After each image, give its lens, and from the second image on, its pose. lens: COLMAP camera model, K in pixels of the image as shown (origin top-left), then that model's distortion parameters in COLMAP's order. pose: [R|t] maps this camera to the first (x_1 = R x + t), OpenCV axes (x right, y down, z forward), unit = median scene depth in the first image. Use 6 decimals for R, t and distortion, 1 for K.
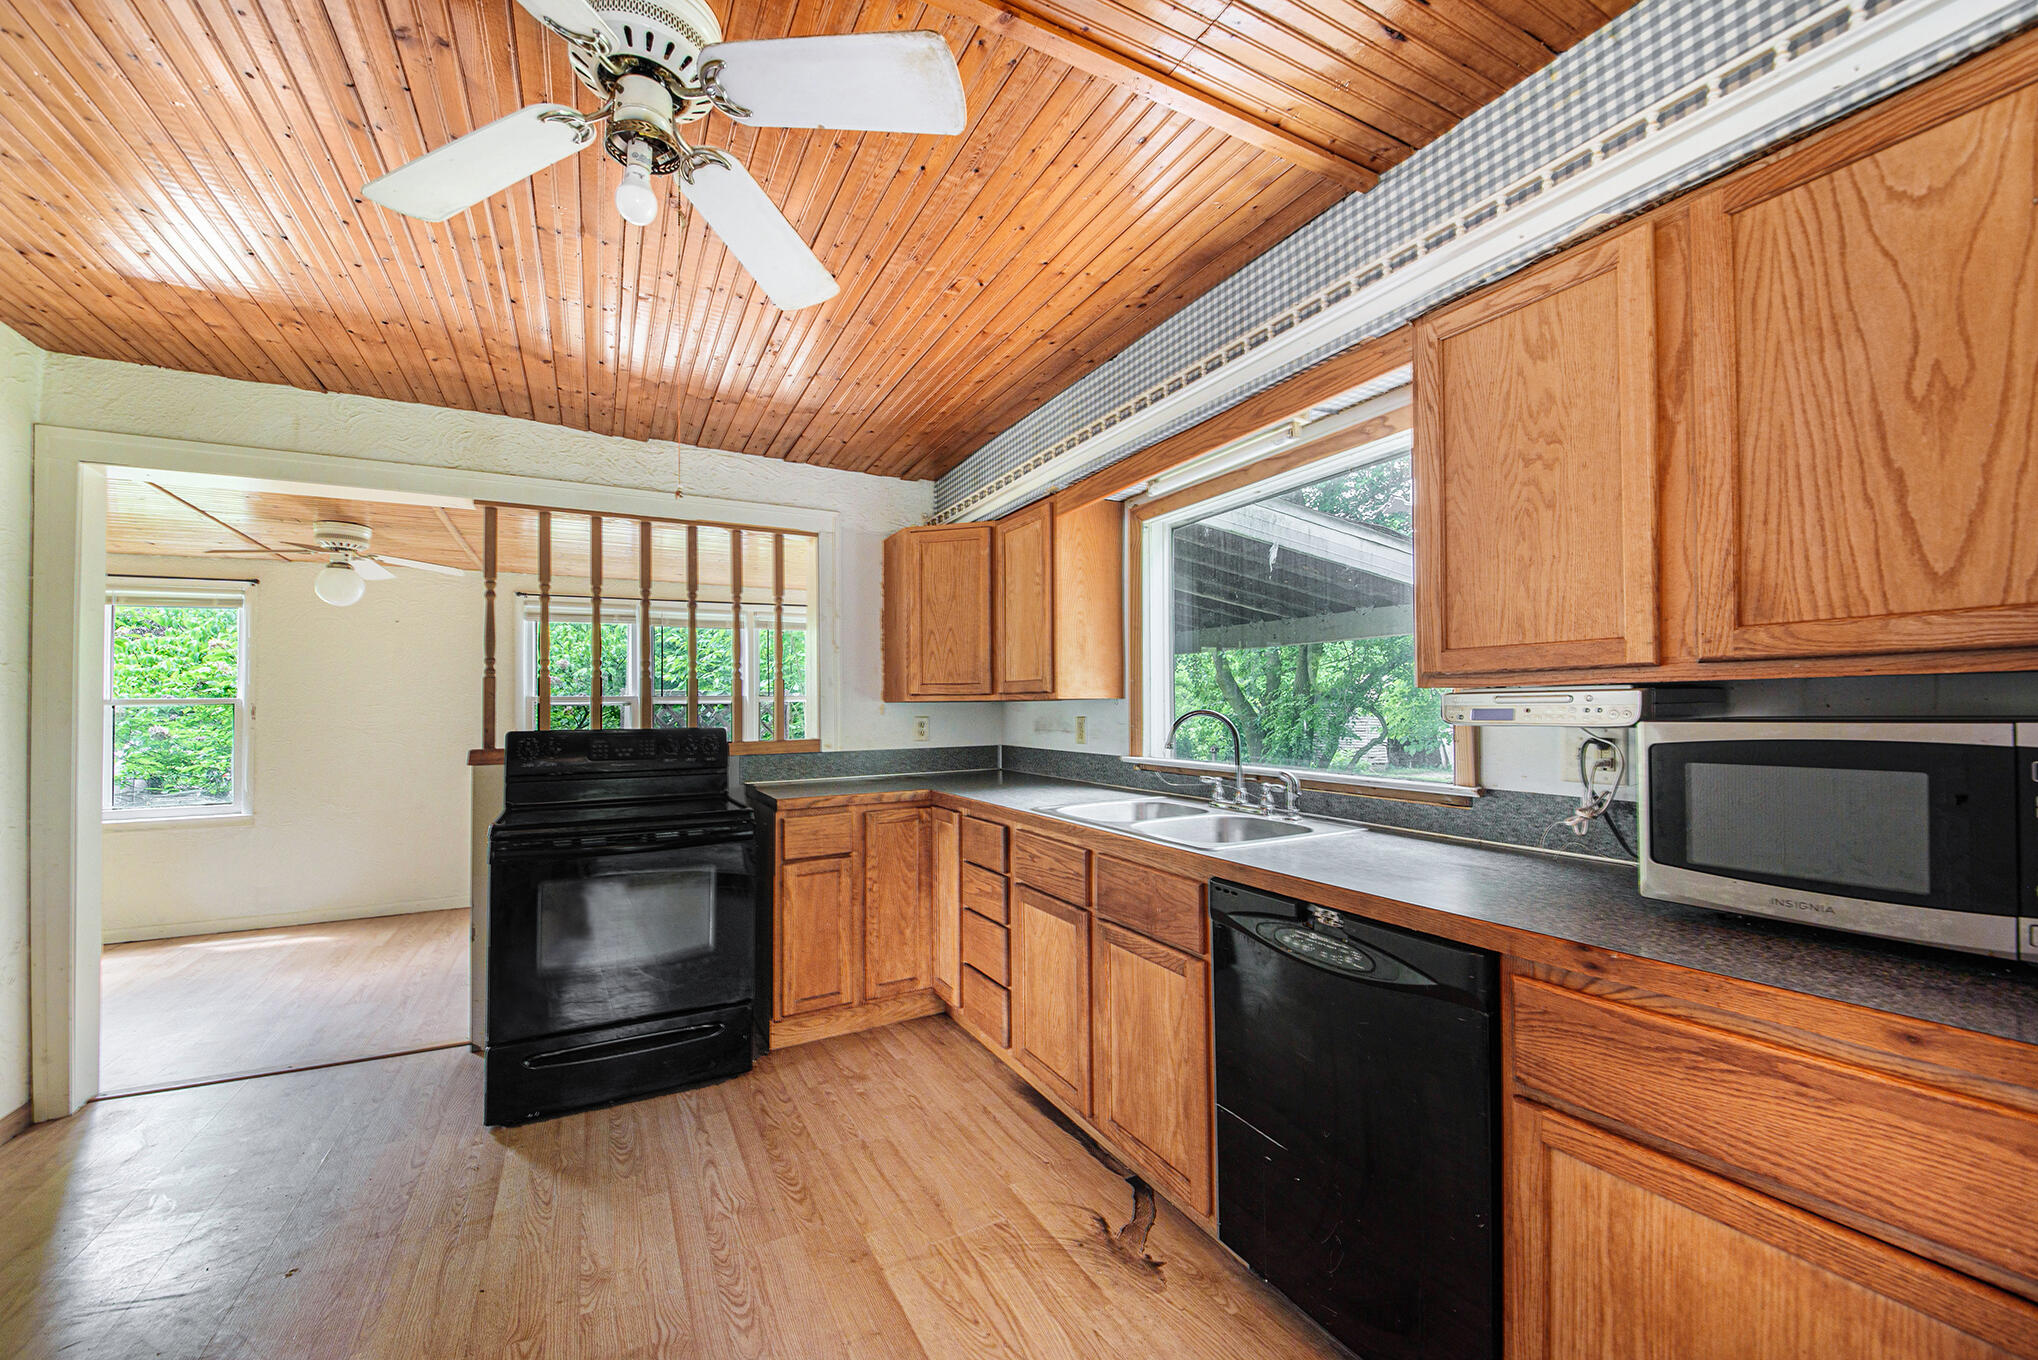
lens RADIAL K [[812.8, 0, 1021.9], [0, 812.8, 683.2], [0, 0, 1]] dist [-0.002545, -0.000186]
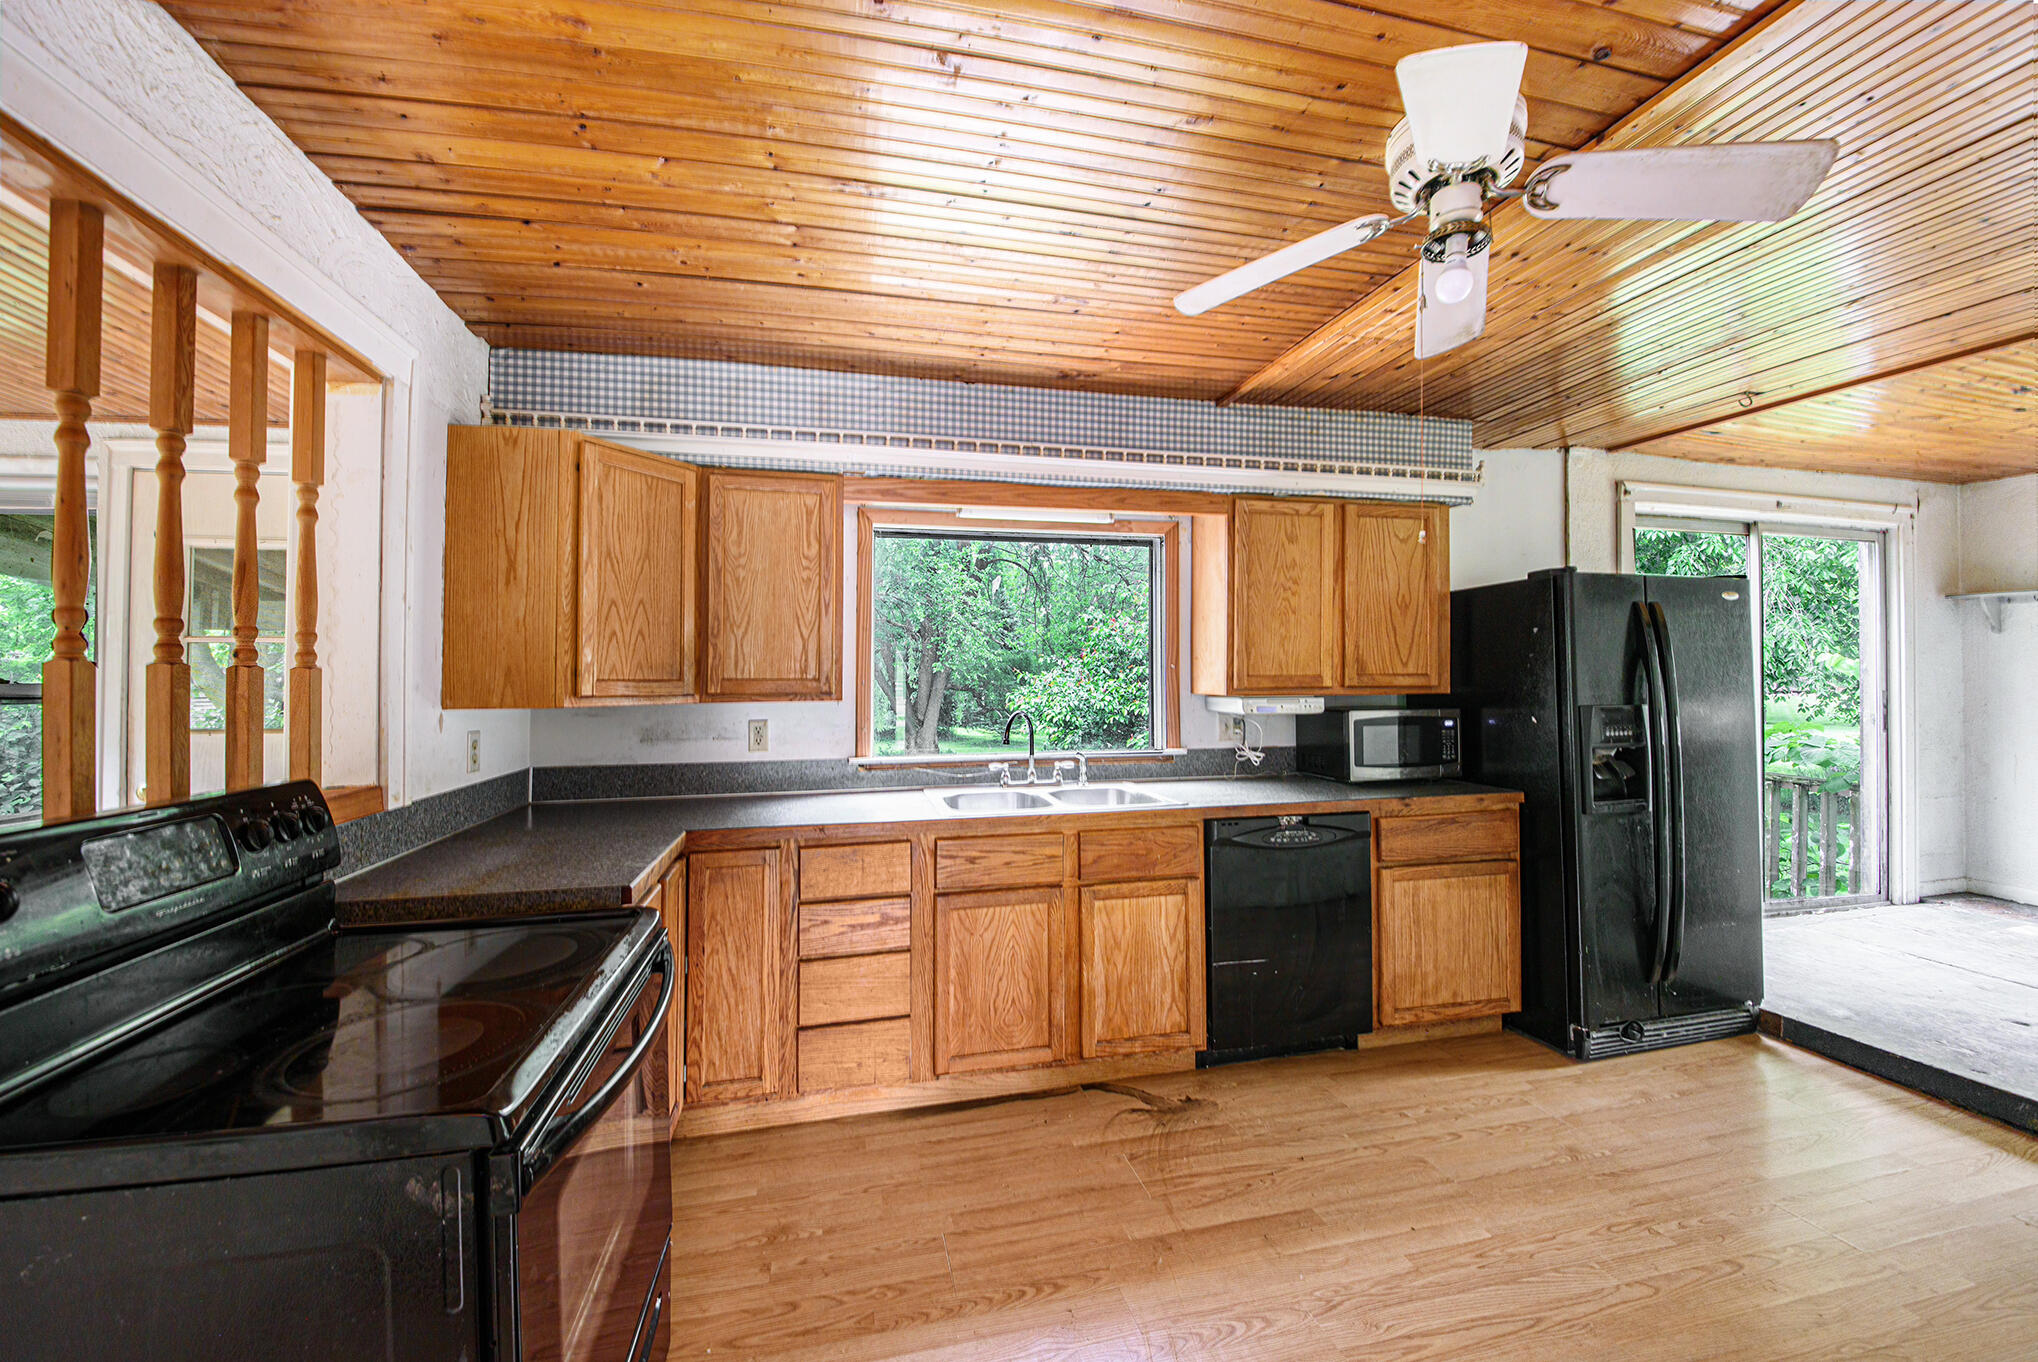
lens RADIAL K [[773.9, 0, 1015.3], [0, 773.9, 686.4], [0, 0, 1]] dist [0.003711, 0.000069]
pose [[0.248686, 0.007761, 0.968553, -1.106999], [-0.024432, 0.999700, -0.001737, -0.000033], [-0.968276, -0.023232, 0.248801, 0.870622]]
